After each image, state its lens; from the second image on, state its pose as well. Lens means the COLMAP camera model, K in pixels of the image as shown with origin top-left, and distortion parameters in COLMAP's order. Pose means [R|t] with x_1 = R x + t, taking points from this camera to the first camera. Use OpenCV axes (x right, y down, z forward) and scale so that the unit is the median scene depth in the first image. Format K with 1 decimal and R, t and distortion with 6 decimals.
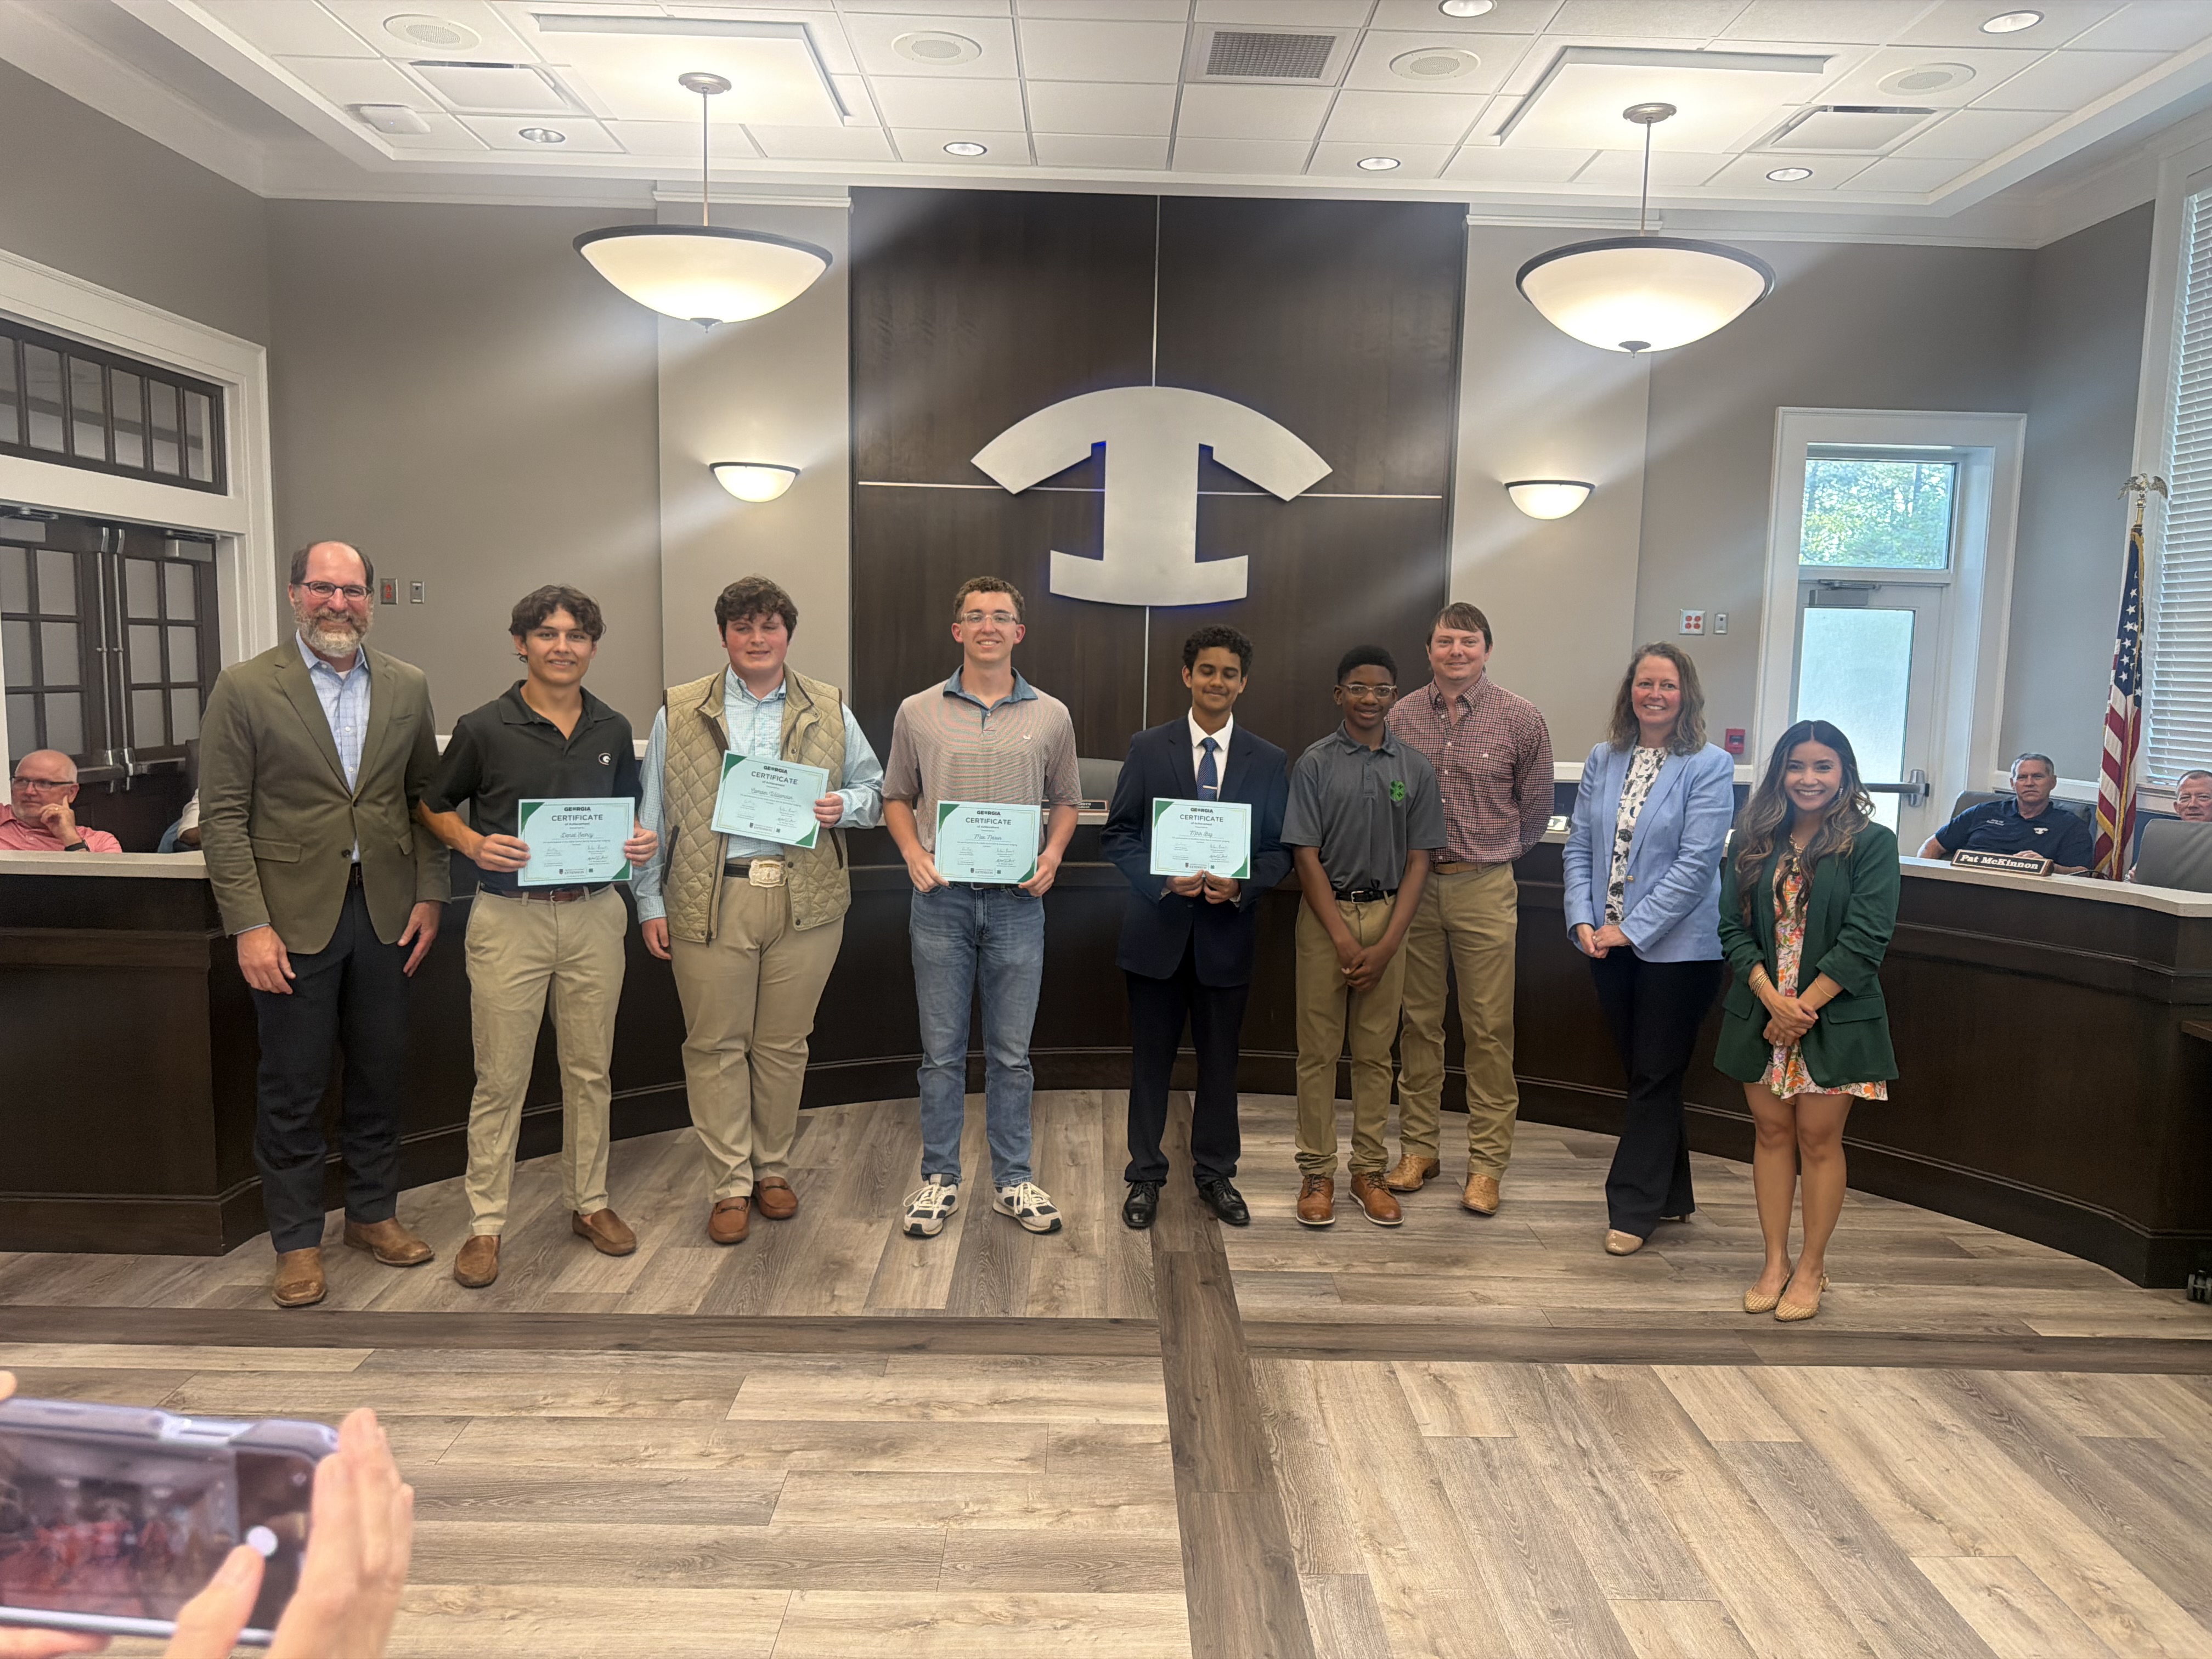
lens RADIAL K [[1563.6, 0, 1108.3], [0, 1563.6, 822.4], [0, 0, 1]] dist [0.019450, -0.031866]
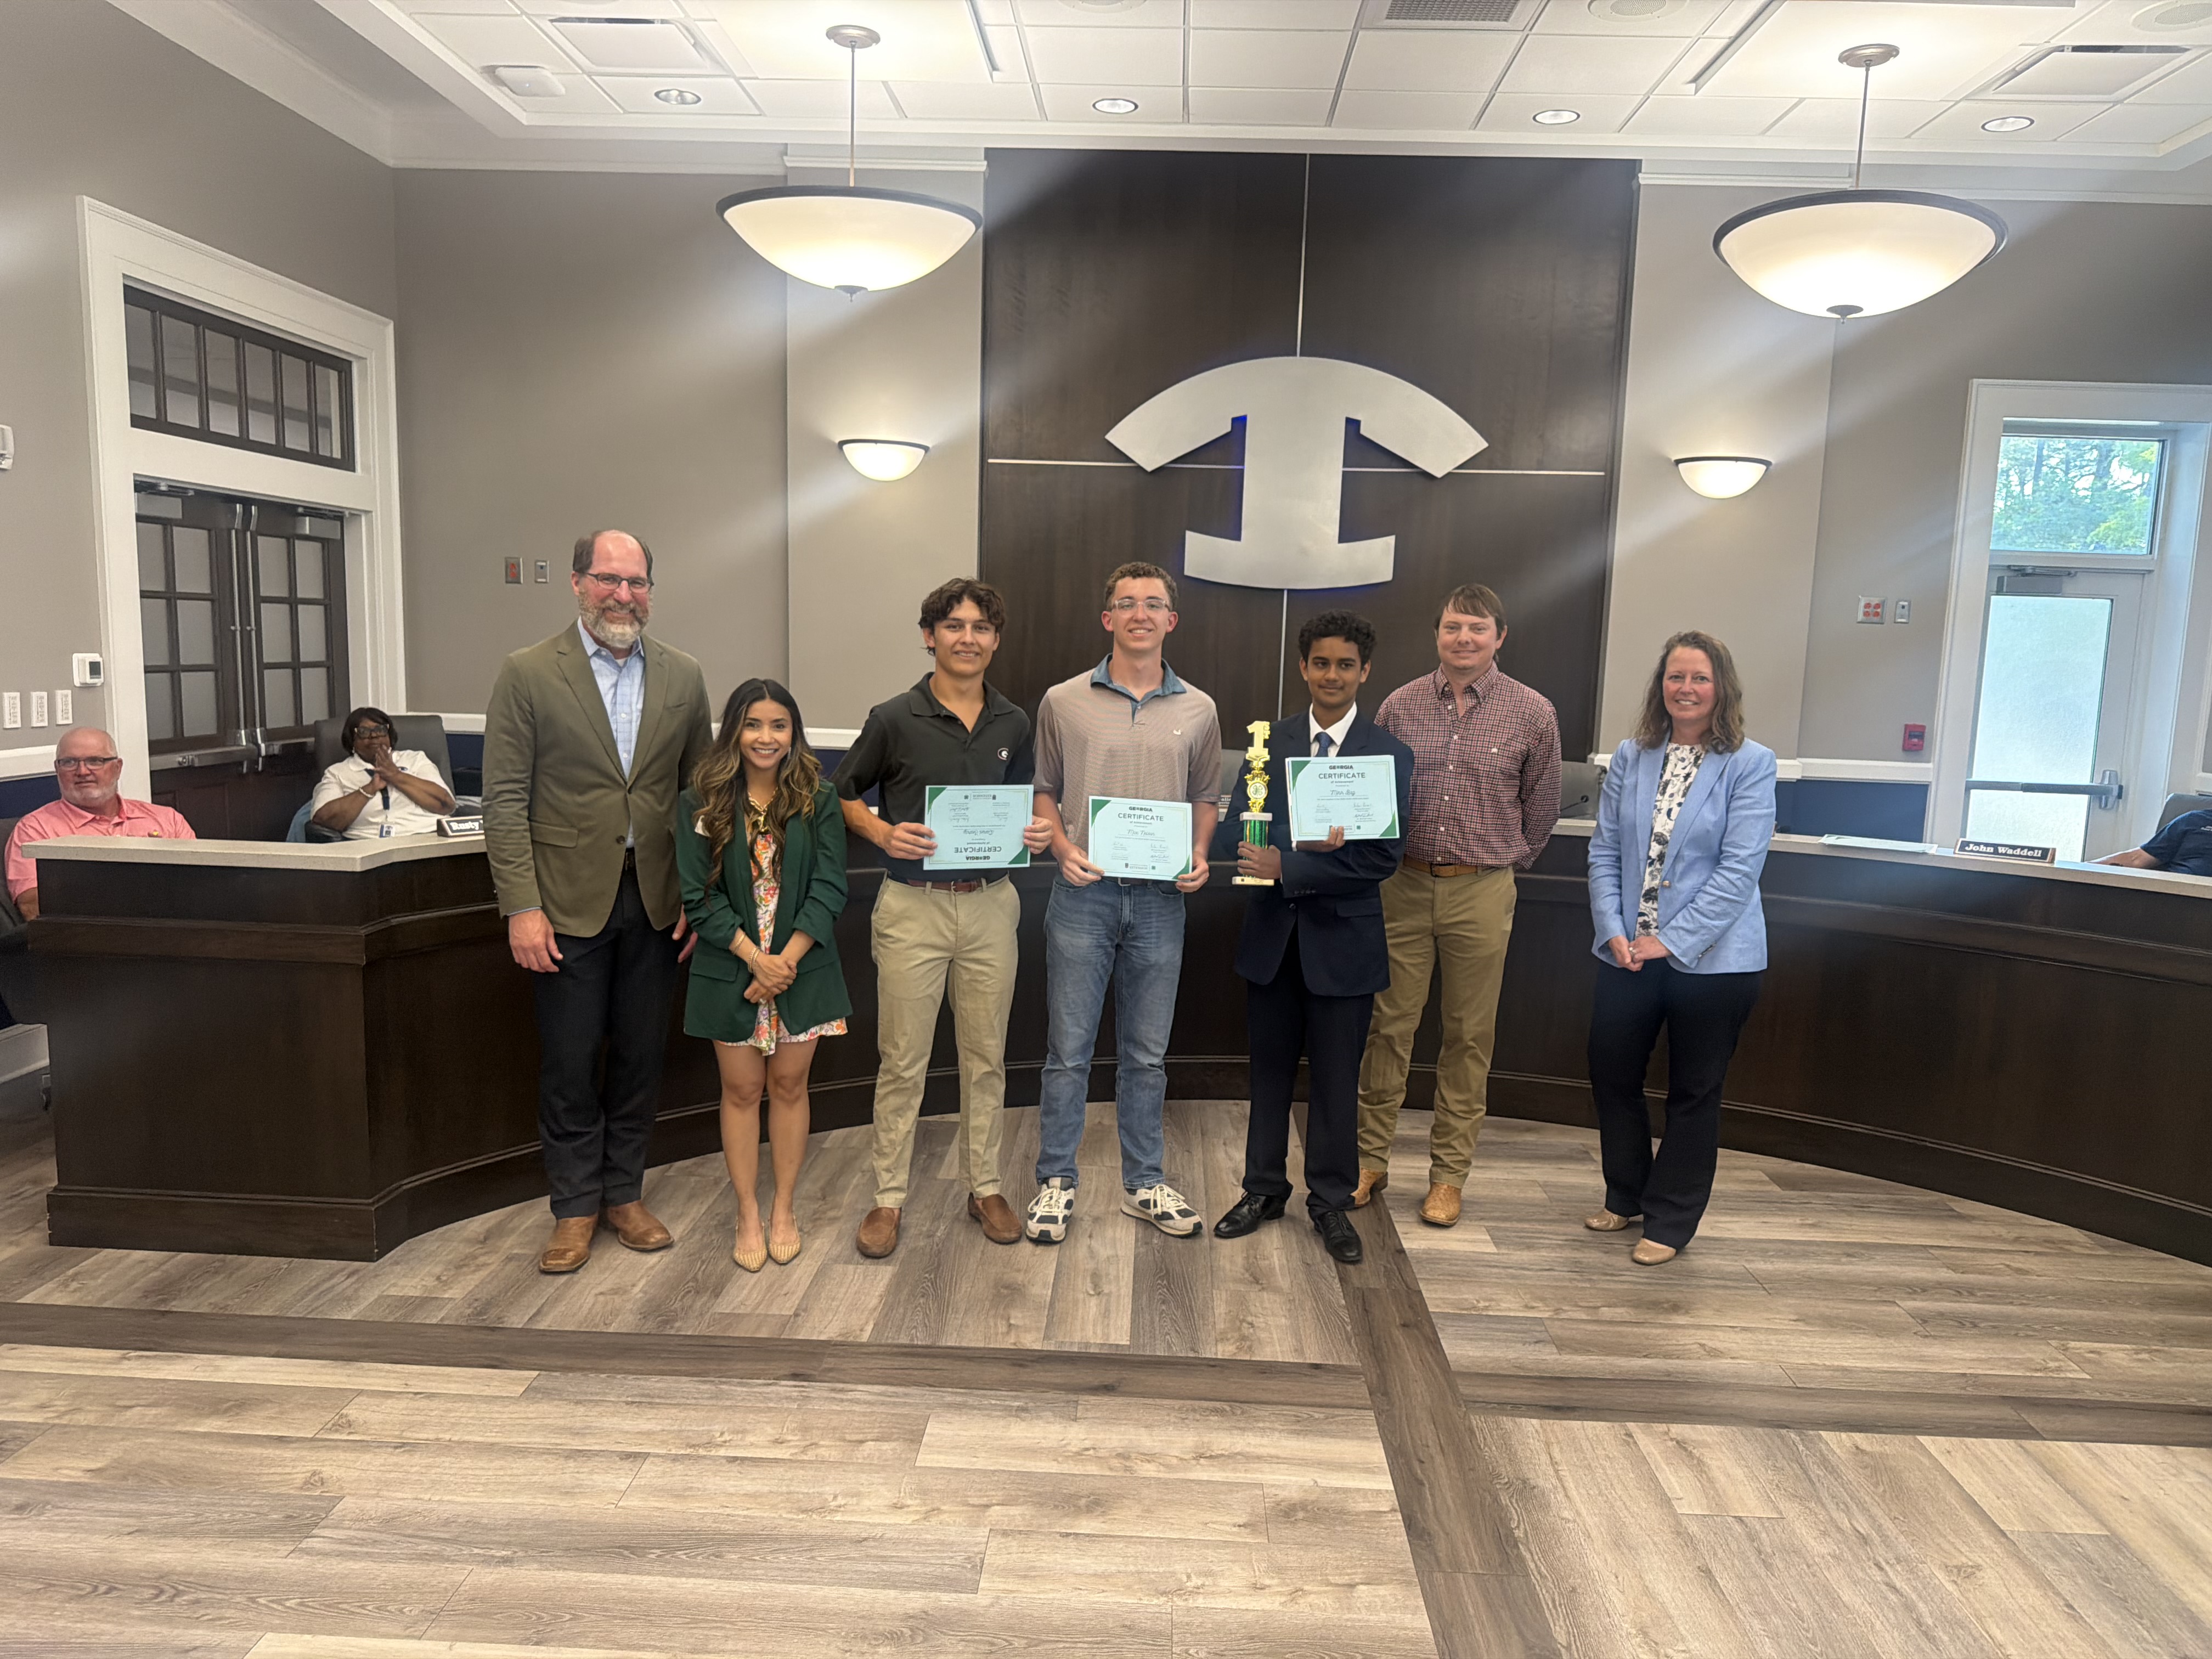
lens RADIAL K [[1563.6, 0, 1096.3], [0, 1563.6, 847.7], [0, 0, 1]] dist [0.019450, -0.031866]
pose [[0.998216, 0.014644, -0.057885, -0.075100], [-0.013052, 0.999528, 0.027797, -0.011928], [0.058265, -0.026992, 0.997936, 0.073026]]
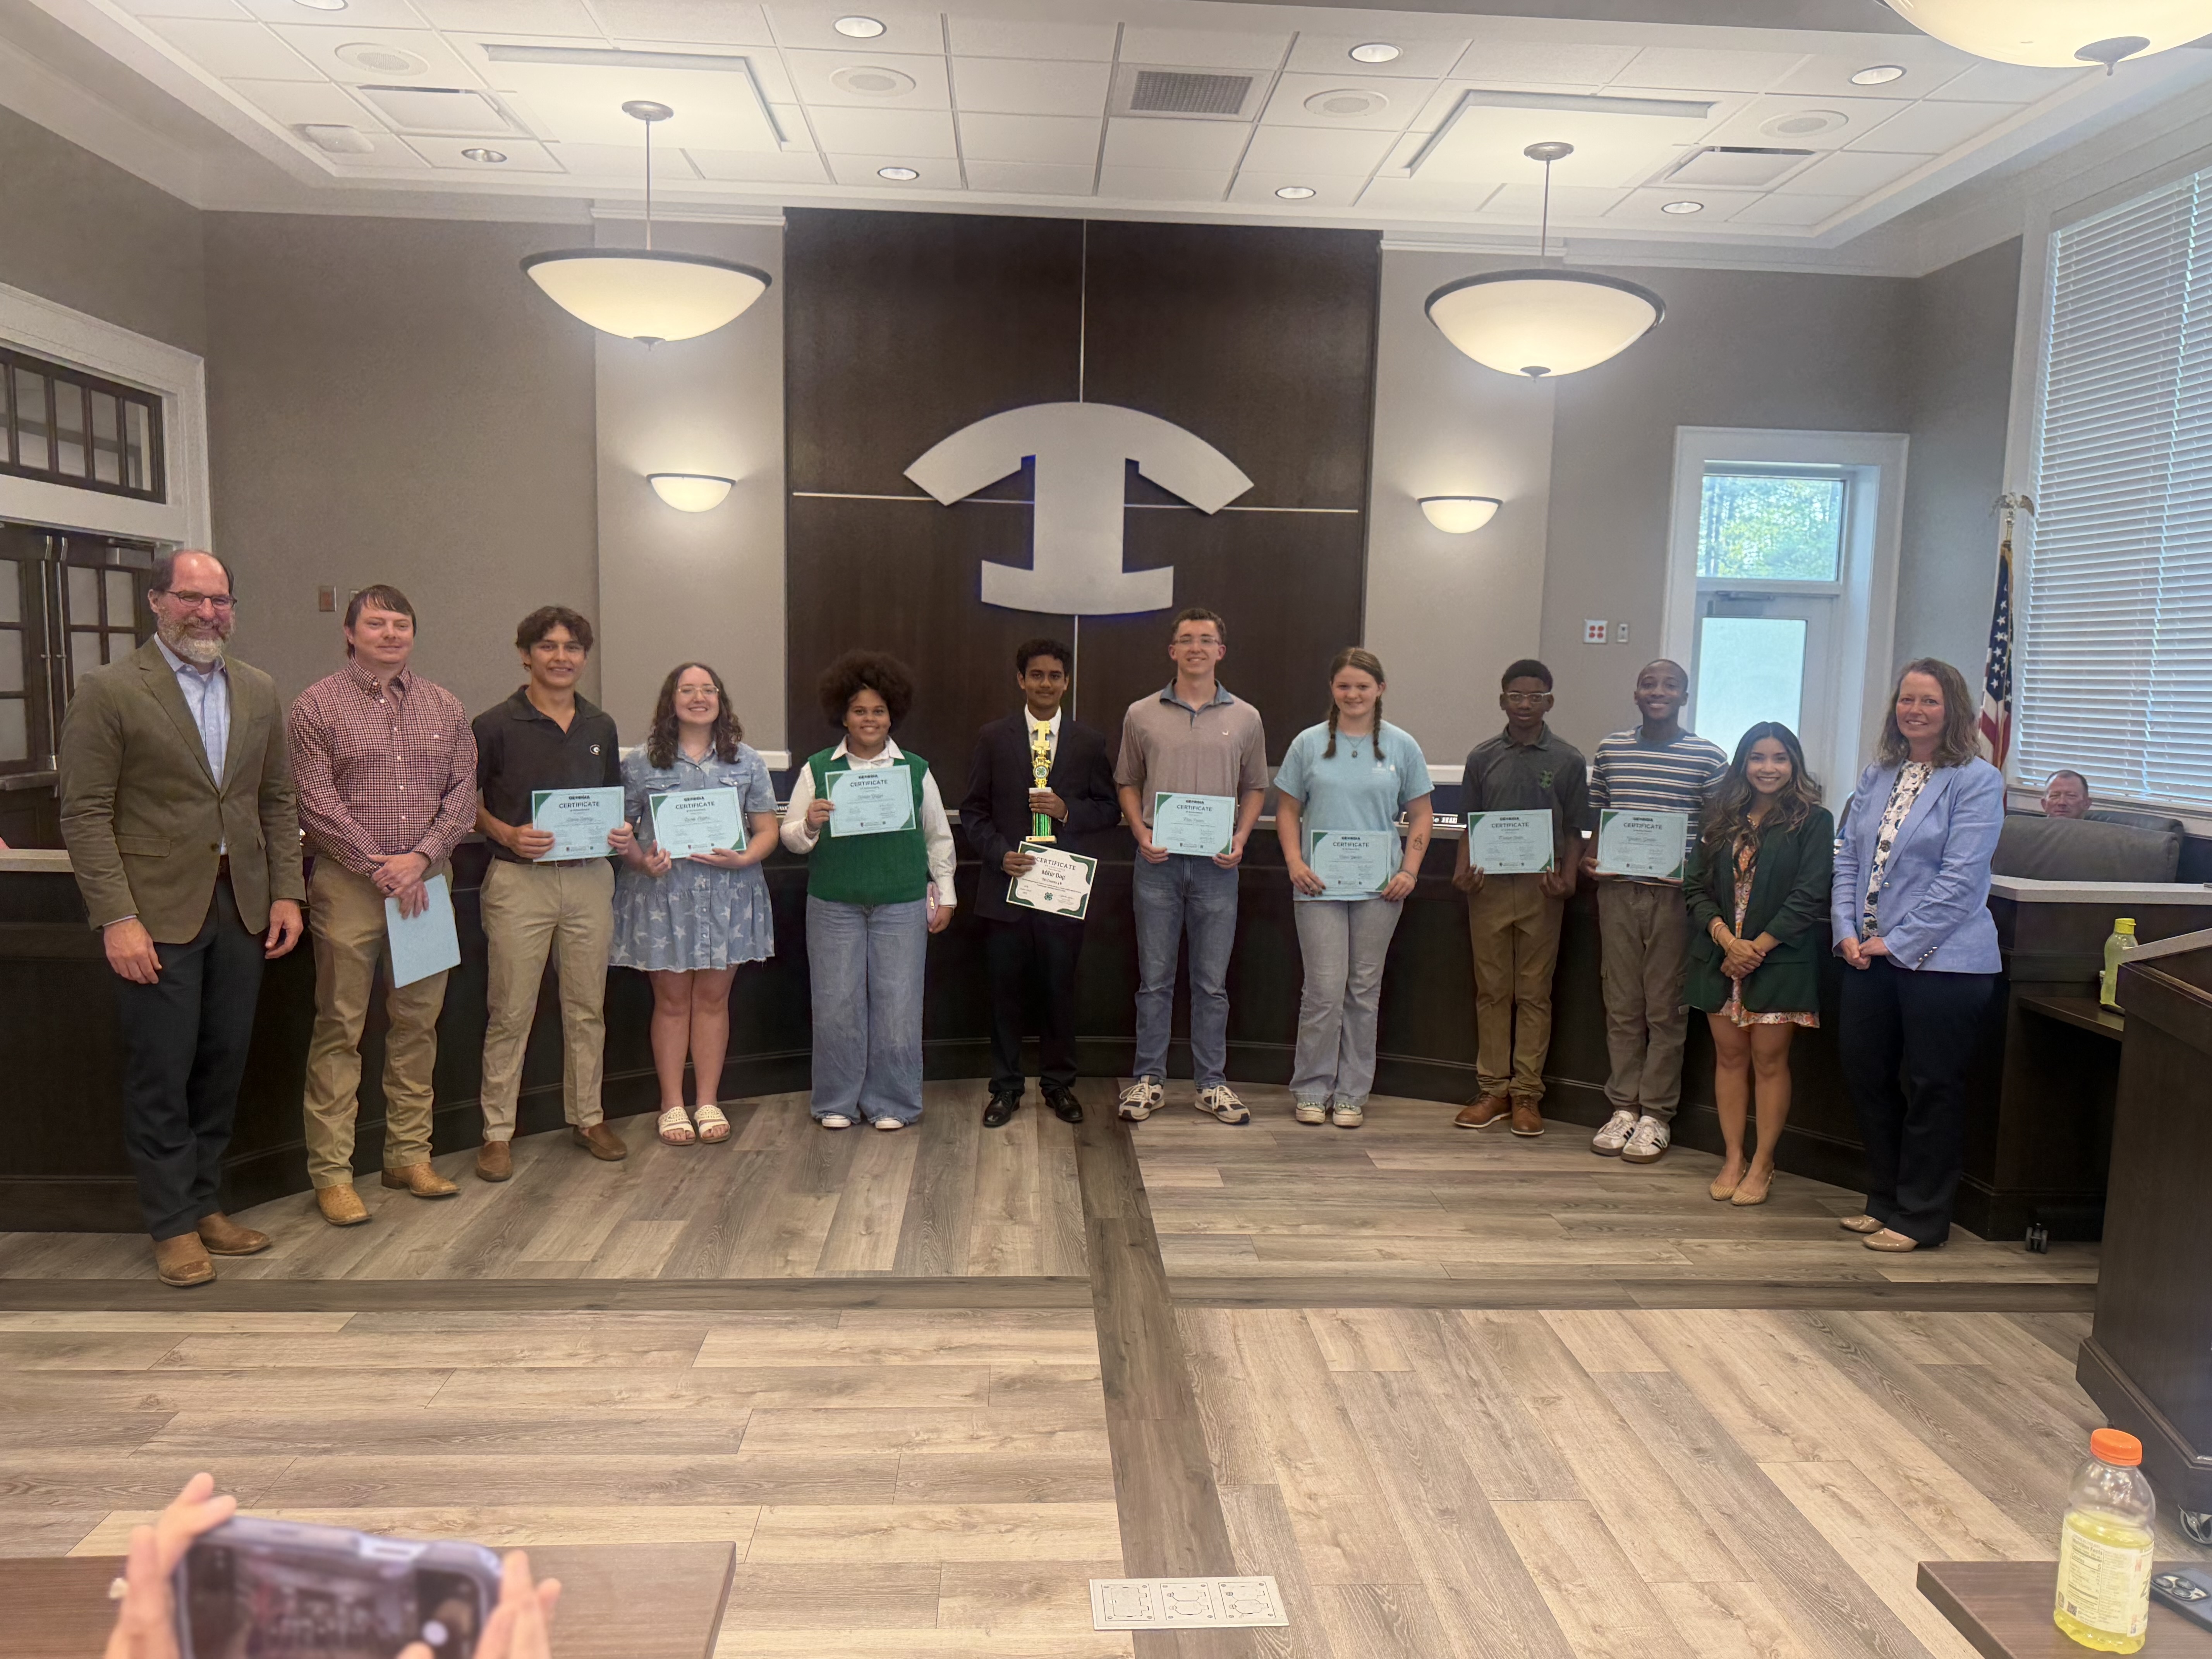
lens RADIAL K [[1563.6, 0, 1094.9], [0, 1563.6, 846.4], [0, 0, 1]] dist [0.019450, -0.031866]
pose [[0.999285, -0.003623, 0.037625, -0.004342], [0.003255, 0.999946, 0.009830, 0.009025], [-0.037658, -0.009701, 0.999244, -0.078287]]
